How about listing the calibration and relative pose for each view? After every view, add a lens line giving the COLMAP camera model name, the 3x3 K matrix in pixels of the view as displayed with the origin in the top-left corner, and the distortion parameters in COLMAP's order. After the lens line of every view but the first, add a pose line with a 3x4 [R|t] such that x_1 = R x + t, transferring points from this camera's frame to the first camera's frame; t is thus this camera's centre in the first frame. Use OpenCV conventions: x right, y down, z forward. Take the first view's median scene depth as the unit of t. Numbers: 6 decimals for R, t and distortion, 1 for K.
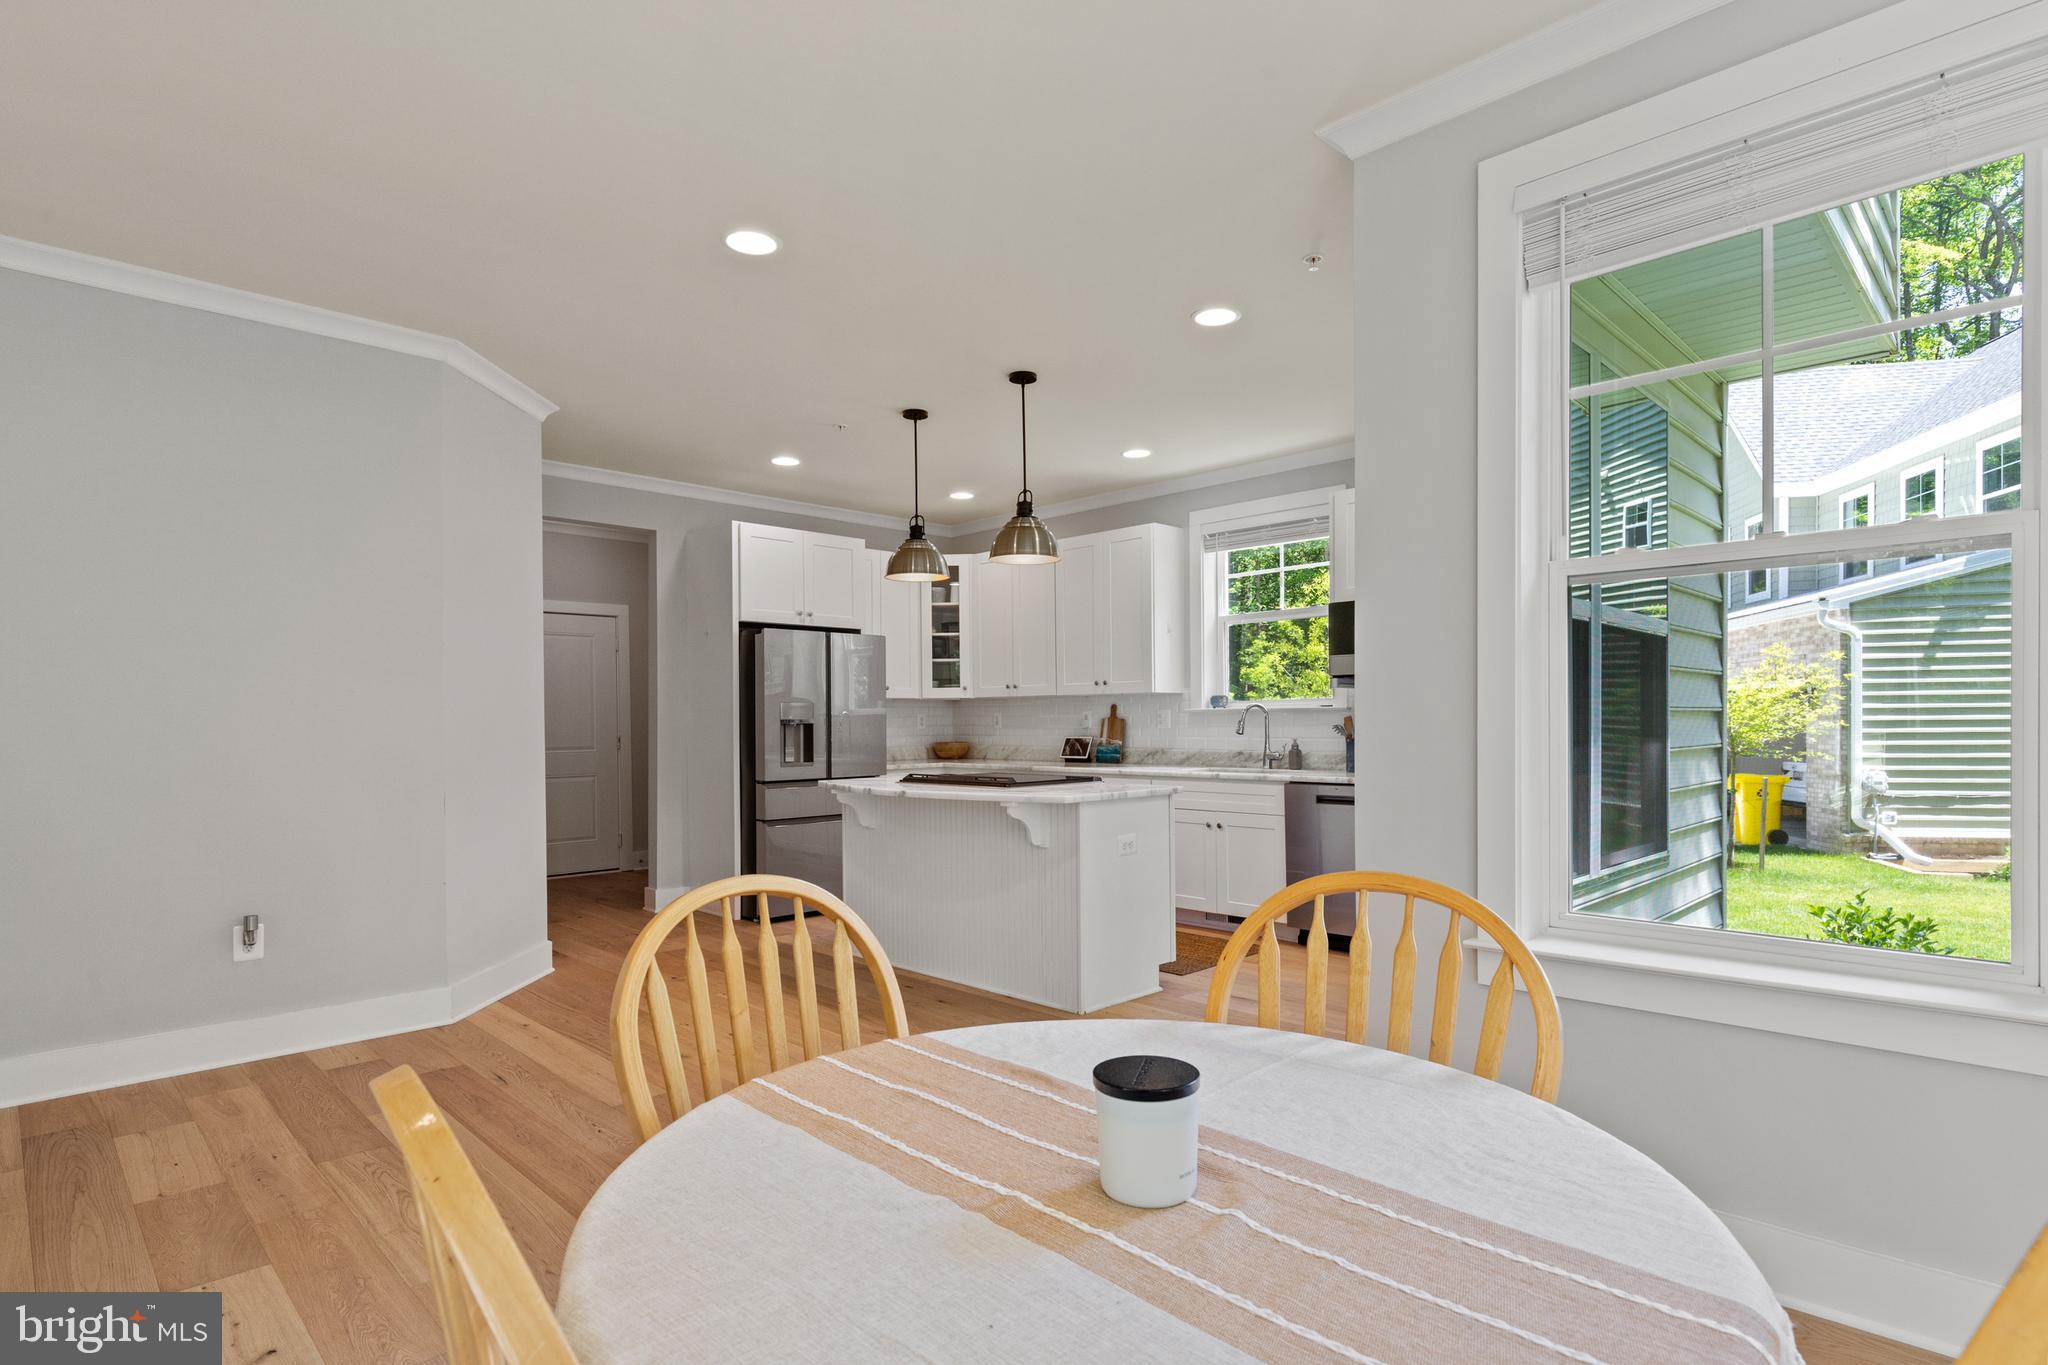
lens RADIAL K [[1044.4, 0, 1020.3], [0, 1044.4, 728.1], [0, 0, 1]] dist [-0.000816, -0.001539]
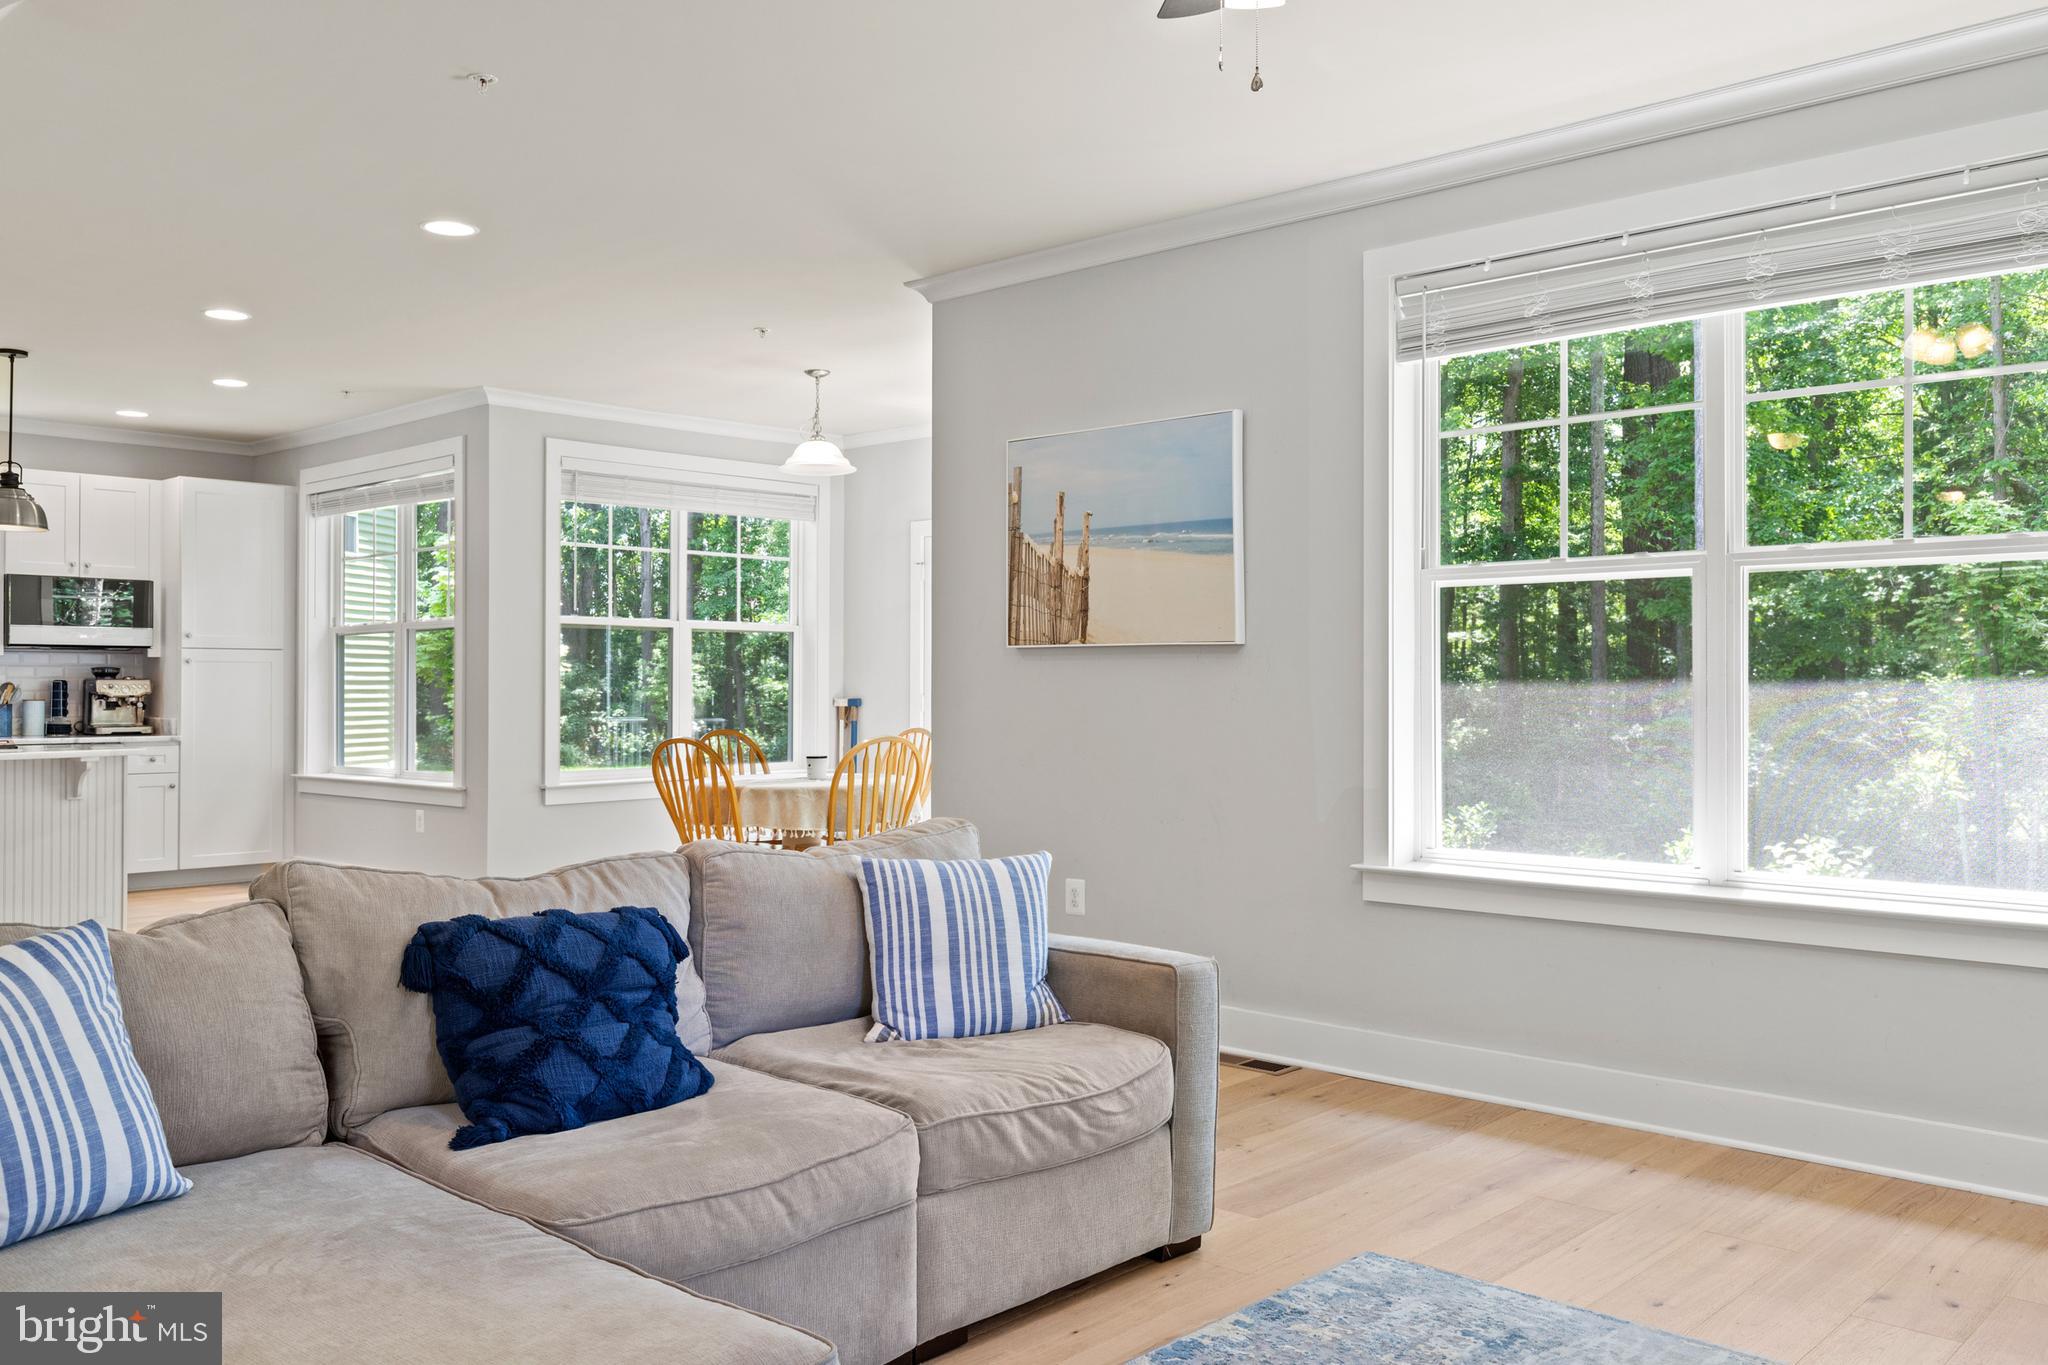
lens RADIAL K [[1651.2, 0, 1030.3], [0, 1651.2, 670.6], [0, 0, 1]] dist [0.000904, -0.002791]
pose [[-0.049287, 0.016449, 0.998649, -1.137766], [0.007551, 0.999842, -0.016096, 0.009174], [-0.998756, 0.006748, -0.049403, 0.050681]]
